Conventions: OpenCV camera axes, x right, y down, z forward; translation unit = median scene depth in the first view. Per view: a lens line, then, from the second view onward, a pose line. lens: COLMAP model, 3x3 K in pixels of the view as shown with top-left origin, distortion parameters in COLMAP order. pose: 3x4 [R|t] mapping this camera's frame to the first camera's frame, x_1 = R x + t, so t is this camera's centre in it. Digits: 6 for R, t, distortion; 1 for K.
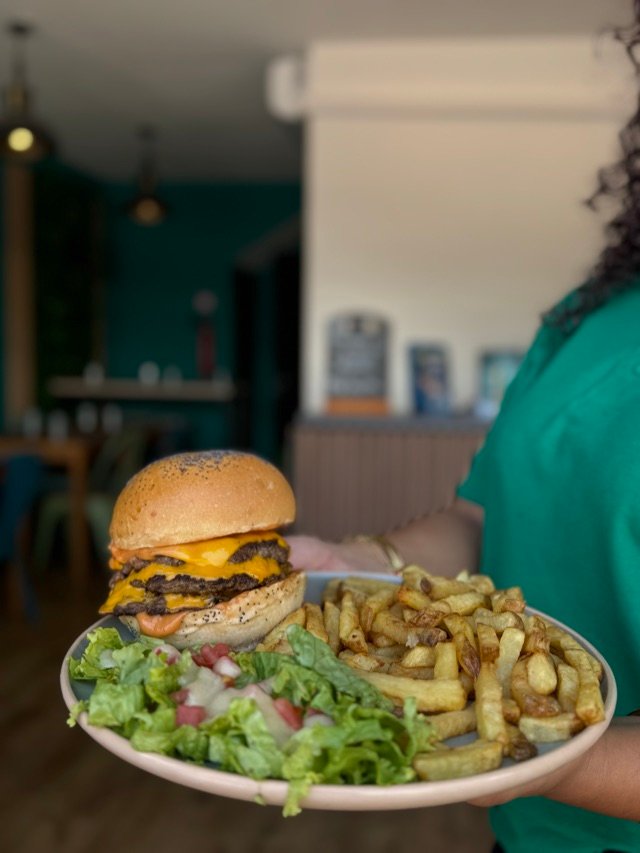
lens RADIAL K [[820.8, 0, 320.0], [0, 820.8, 426.5], [0, 0, 1]] dist [-0.006852, -0.027048]
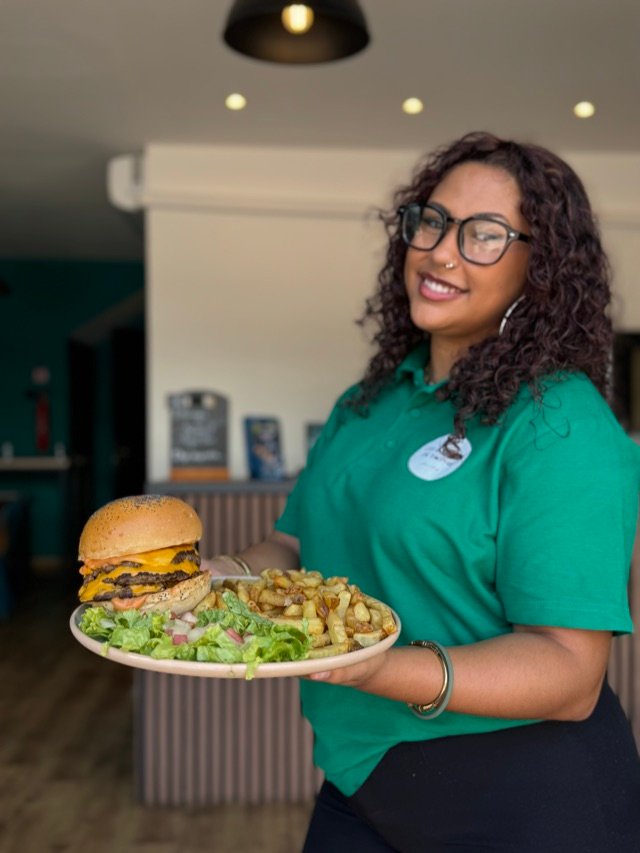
lens RADIAL K [[820.8, 0, 320.0], [0, 820.8, 426.5], [0, 0, 1]] dist [-0.006852, -0.027048]
pose [[0.954433, 0.010670, 0.298235, -0.318330], [0.011897, 0.997206, -0.073749, 0.021038], [-0.298189, 0.073936, 0.951639, -0.637127]]
